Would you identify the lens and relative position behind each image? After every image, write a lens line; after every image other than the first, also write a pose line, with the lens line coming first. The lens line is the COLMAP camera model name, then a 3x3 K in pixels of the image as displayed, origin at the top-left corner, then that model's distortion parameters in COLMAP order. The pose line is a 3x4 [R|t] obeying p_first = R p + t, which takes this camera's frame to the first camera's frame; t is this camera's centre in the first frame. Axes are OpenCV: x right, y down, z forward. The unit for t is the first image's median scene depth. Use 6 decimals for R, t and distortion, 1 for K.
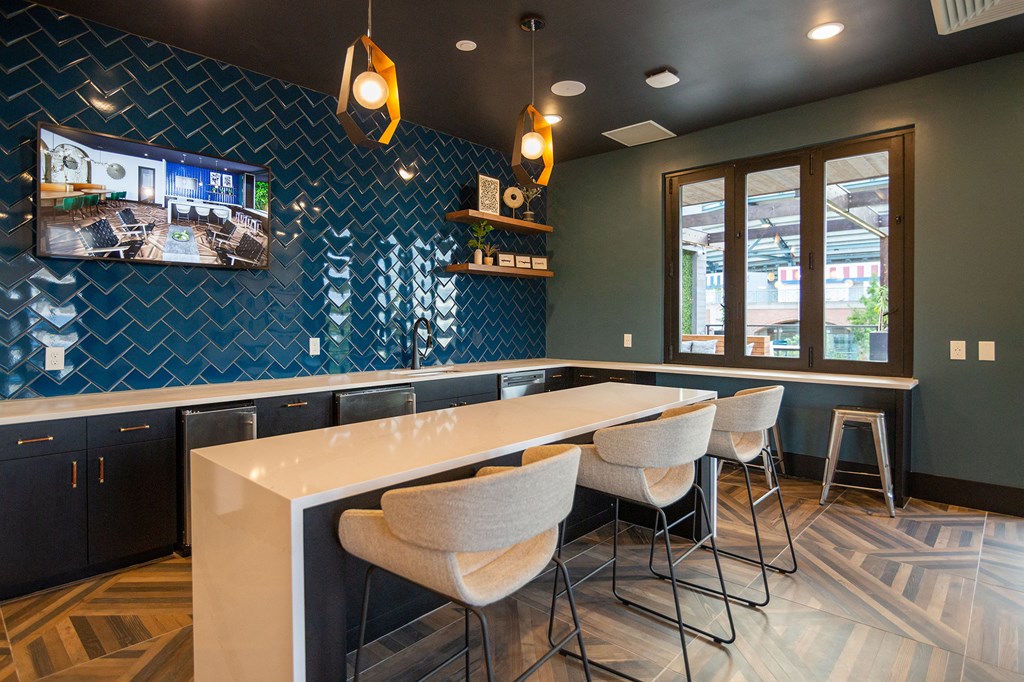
lens RADIAL K [[544.1, 0, 512.4], [0, 544.1, 332.4], [0, 0, 1]] dist [-0.016030, 0.000106]
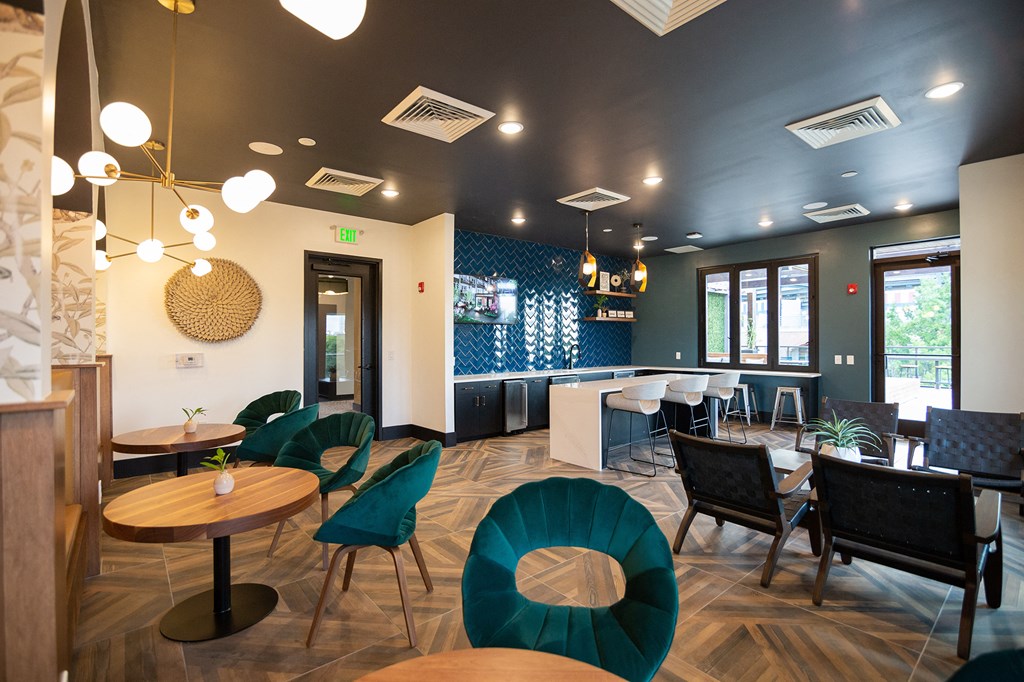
lens RADIAL K [[468.1, 0, 511.4], [0, 468.1, 343.2], [0, 0, 1]] dist [-0.020338, 0.002181]
pose [[0.991406, -0.001463, -0.130812, -0.158746], [-0.001037, 0.999818, -0.019040, 0.002826], [0.130816, 0.019012, 0.991224, -0.722498]]
